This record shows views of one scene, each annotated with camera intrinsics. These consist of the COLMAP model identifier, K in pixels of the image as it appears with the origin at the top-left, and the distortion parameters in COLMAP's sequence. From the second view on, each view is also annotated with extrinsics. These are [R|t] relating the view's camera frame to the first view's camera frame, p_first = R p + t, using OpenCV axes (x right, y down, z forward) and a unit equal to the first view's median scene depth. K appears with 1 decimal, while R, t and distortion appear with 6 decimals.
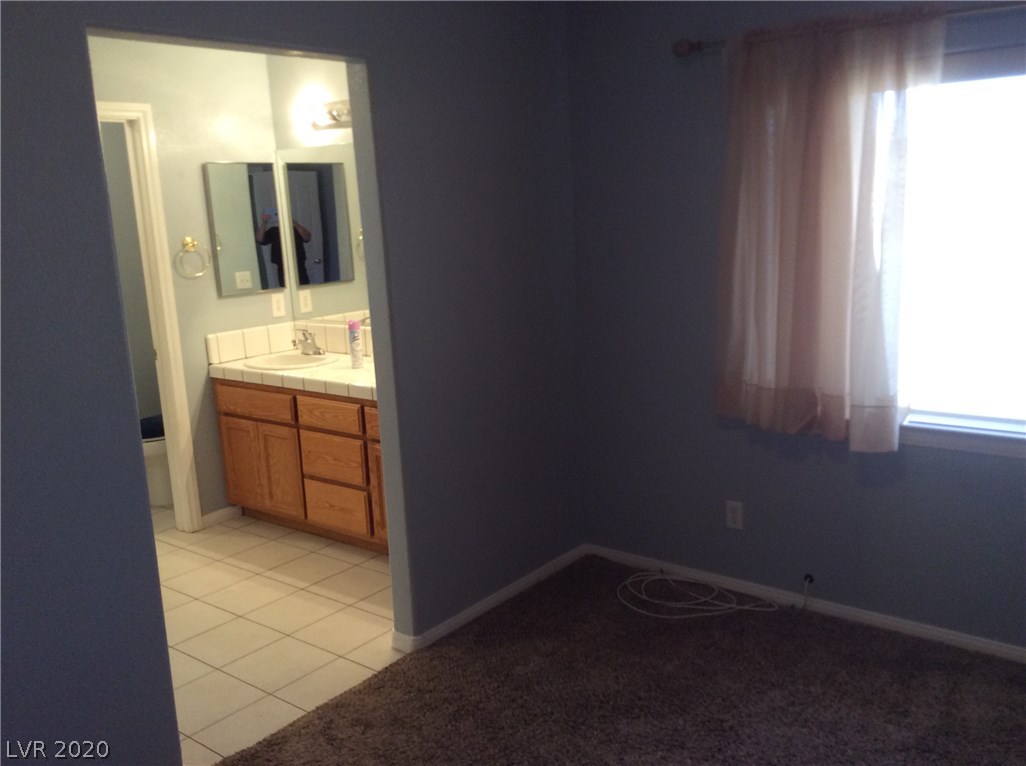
lens RADIAL K [[927.9, 0, 510.7], [0, 927.9, 377.7], [0, 0, 1]] dist [0.130188, -0.249850]
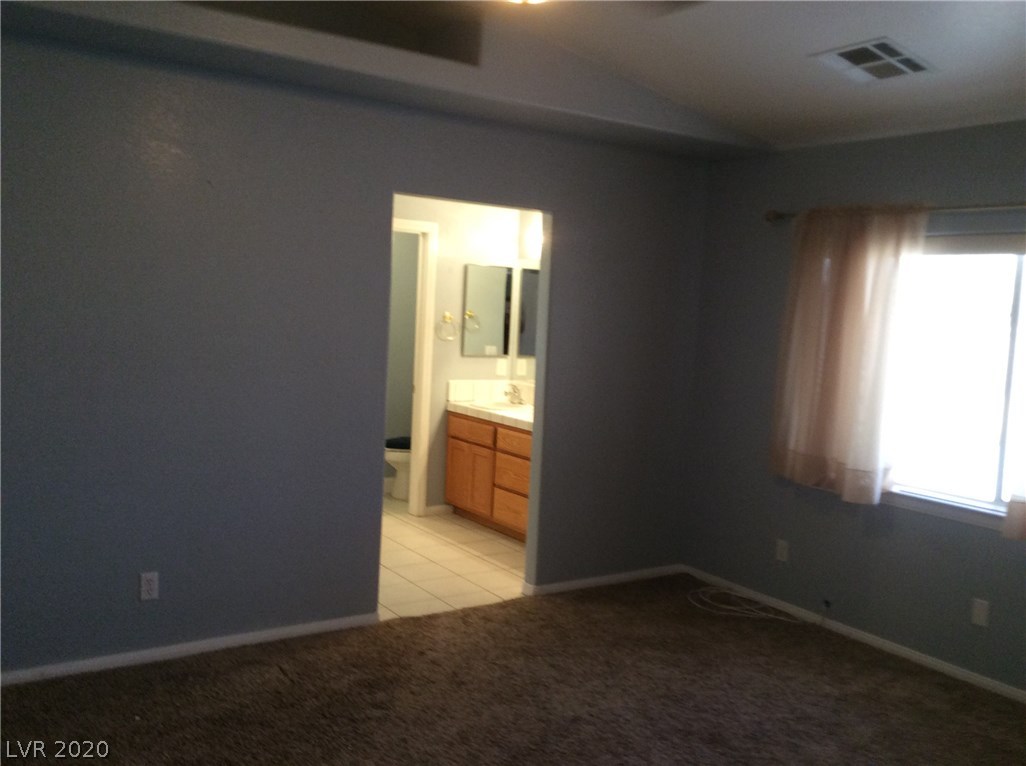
lens RADIAL K [[927.9, 0, 510.7], [0, 927.9, 377.7], [0, 0, 1]] dist [0.130188, -0.249850]
pose [[0.949920, 0.121392, -0.287950, 0.188417], [-0.152909, 0.984176, -0.089531, 0.068145], [0.272526, 0.129077, 0.953451, -0.356505]]
